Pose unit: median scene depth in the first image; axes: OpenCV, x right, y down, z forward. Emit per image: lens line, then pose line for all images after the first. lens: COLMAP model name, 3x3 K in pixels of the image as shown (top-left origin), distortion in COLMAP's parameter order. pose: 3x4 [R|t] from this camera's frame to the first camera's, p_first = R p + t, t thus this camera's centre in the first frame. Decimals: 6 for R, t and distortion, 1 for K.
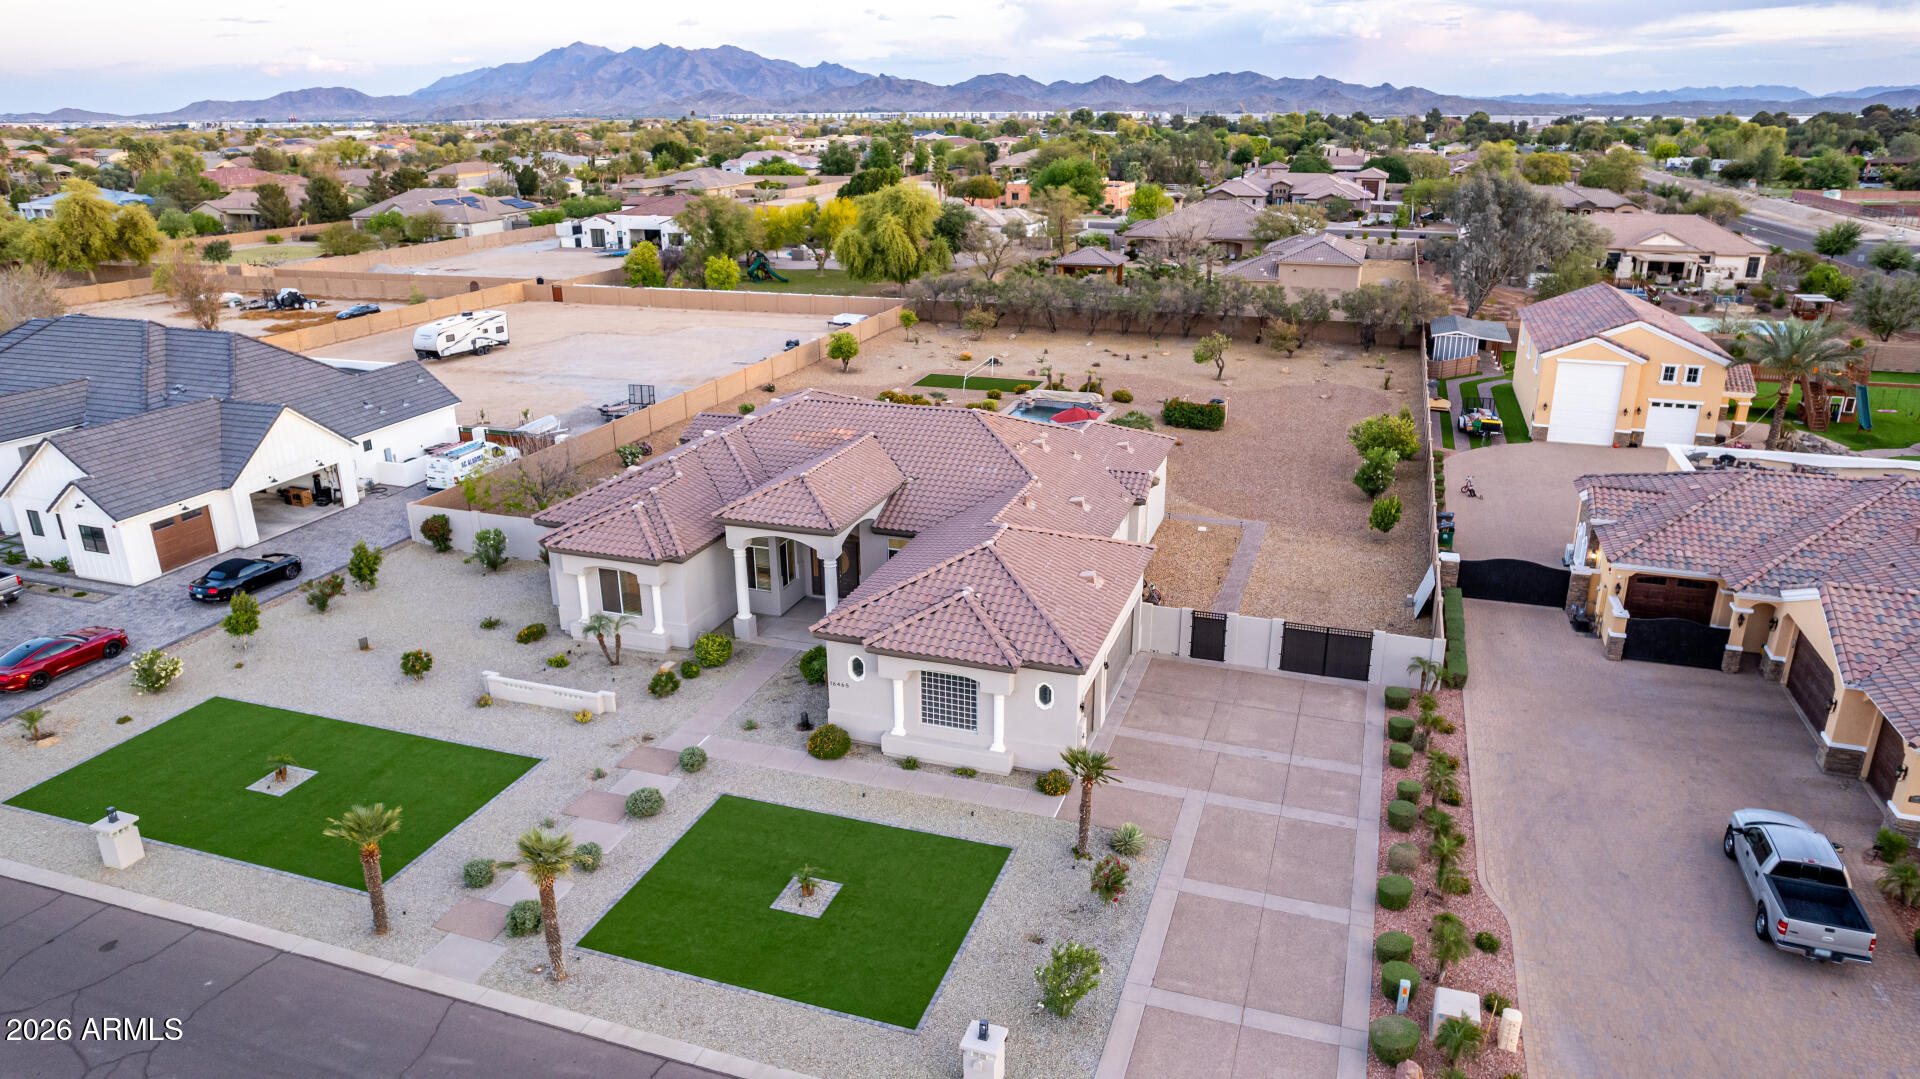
lens RADIAL K [[1228.9, 0, 964.1], [0, 1228.9, 543.1], [0, 0, 1]] dist [-0.077462, 0.069476]
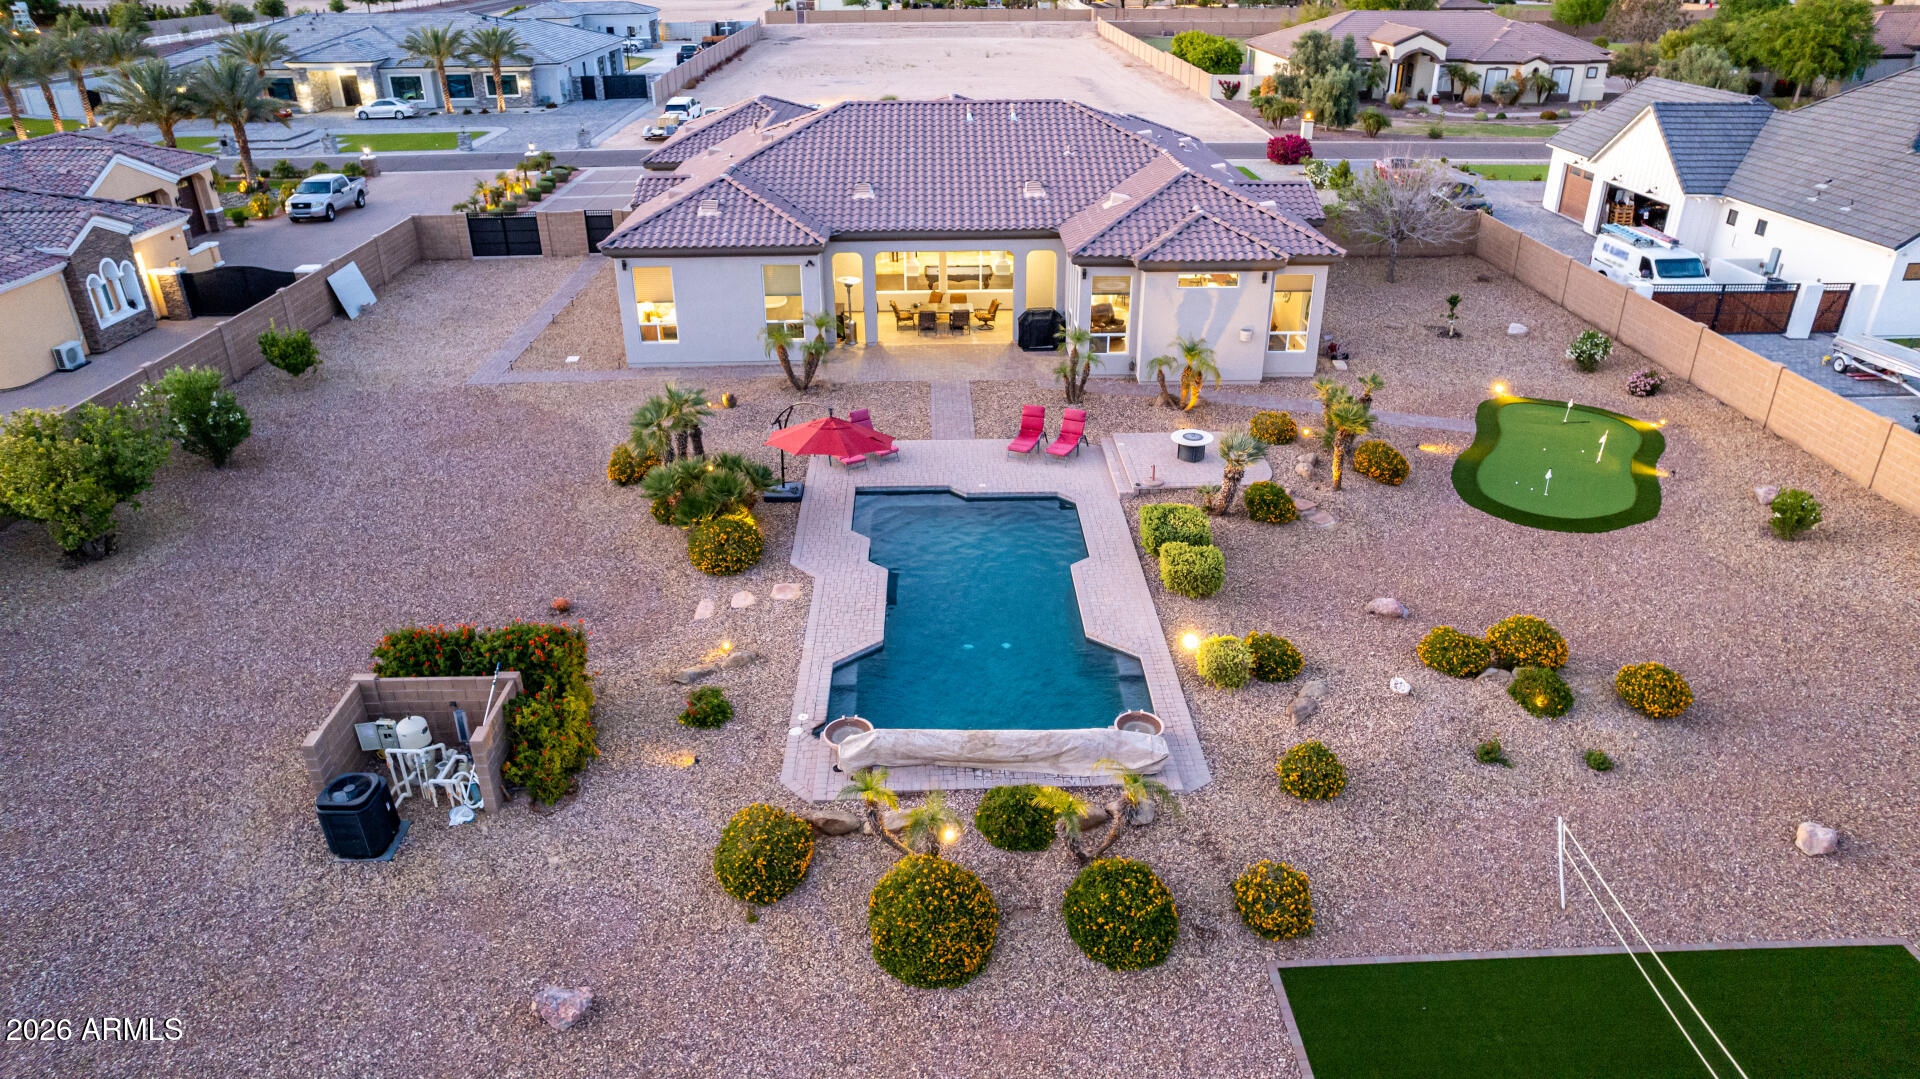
lens RADIAL K [[1228.9, 0, 964.1], [0, 1228.9, 543.1], [0, 0, 1]] dist [-0.077462, 0.069476]
pose [[-0.935343, 0.170366, -0.310014, 0.279209], [-0.108371, 0.696241, 0.709581, -0.572206], [0.336732, 0.697298, -0.632761, 2.018539]]
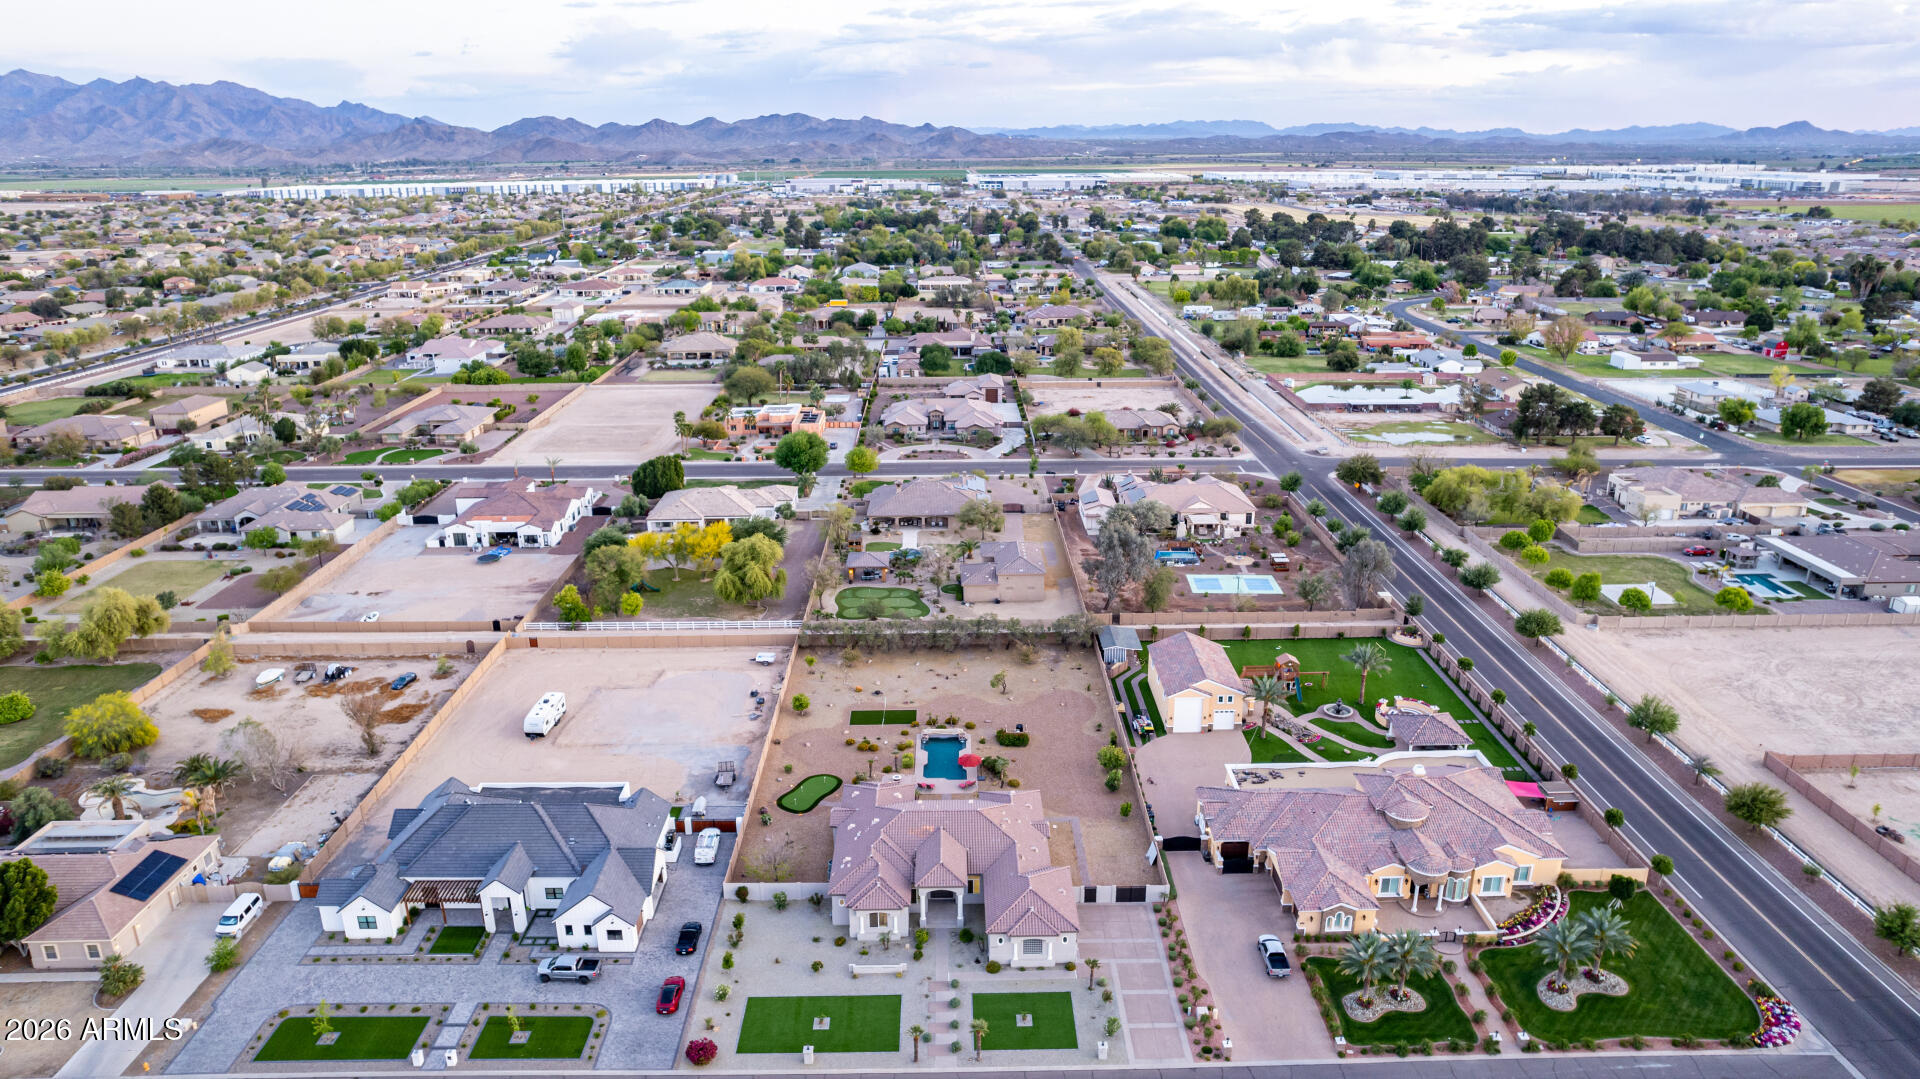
lens RADIAL K [[1224.4, 0, 965.0], [0, 1224.4, 549.4], [0, 0, 1]] dist [-0.072000, 0.060589]
pose [[0.940526, -0.107913, 0.322127, -0.862321], [0.114362, 0.993439, -0.001104, -0.721525], [-0.319894, 0.037877, 0.946696, -1.539568]]
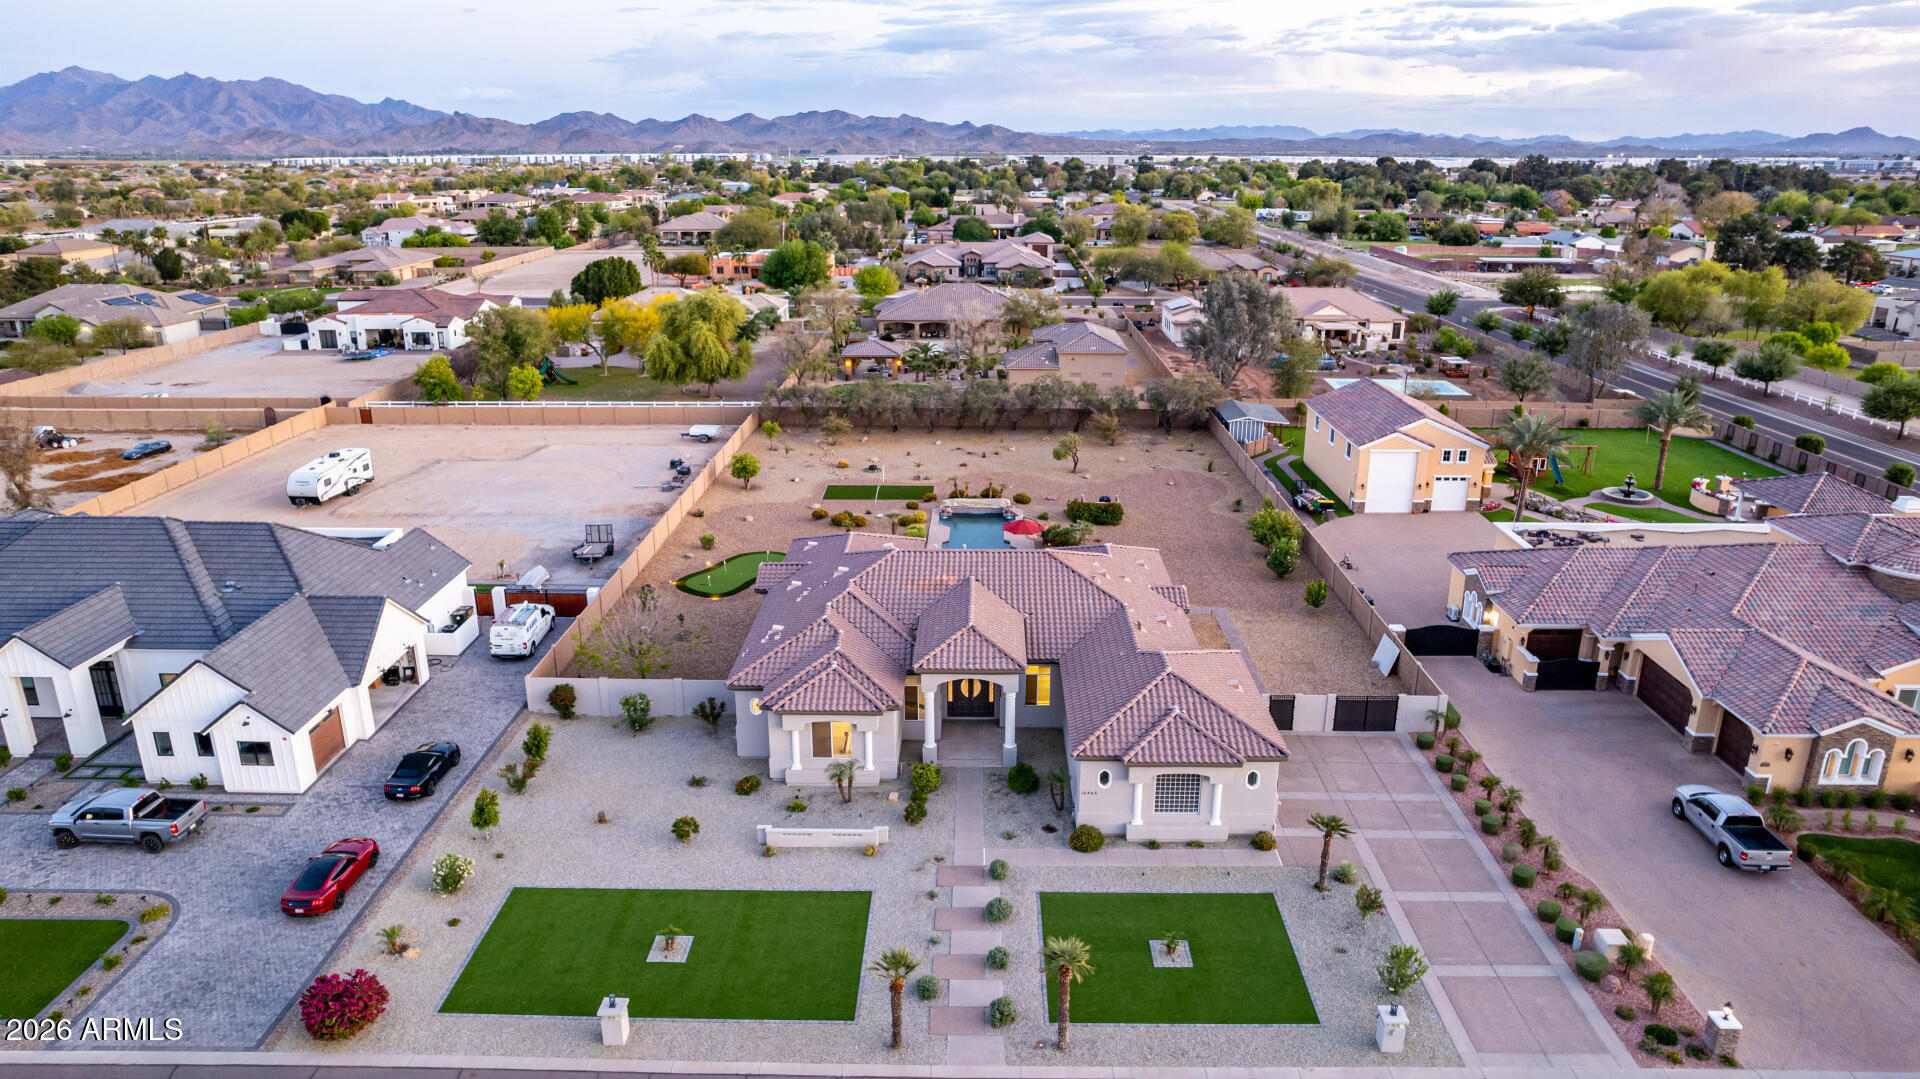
lens RADIAL K [[1234.8, 0, 964.2], [0, 1234.8, 542.5], [0, 0, 1]] dist [-0.082881, 0.075448]
pose [[0.950600, -0.089809, 0.297144, -0.501296], [0.098443, 0.995042, -0.014190, -0.121949], [-0.294396, 0.042740, 0.954727, -0.184644]]
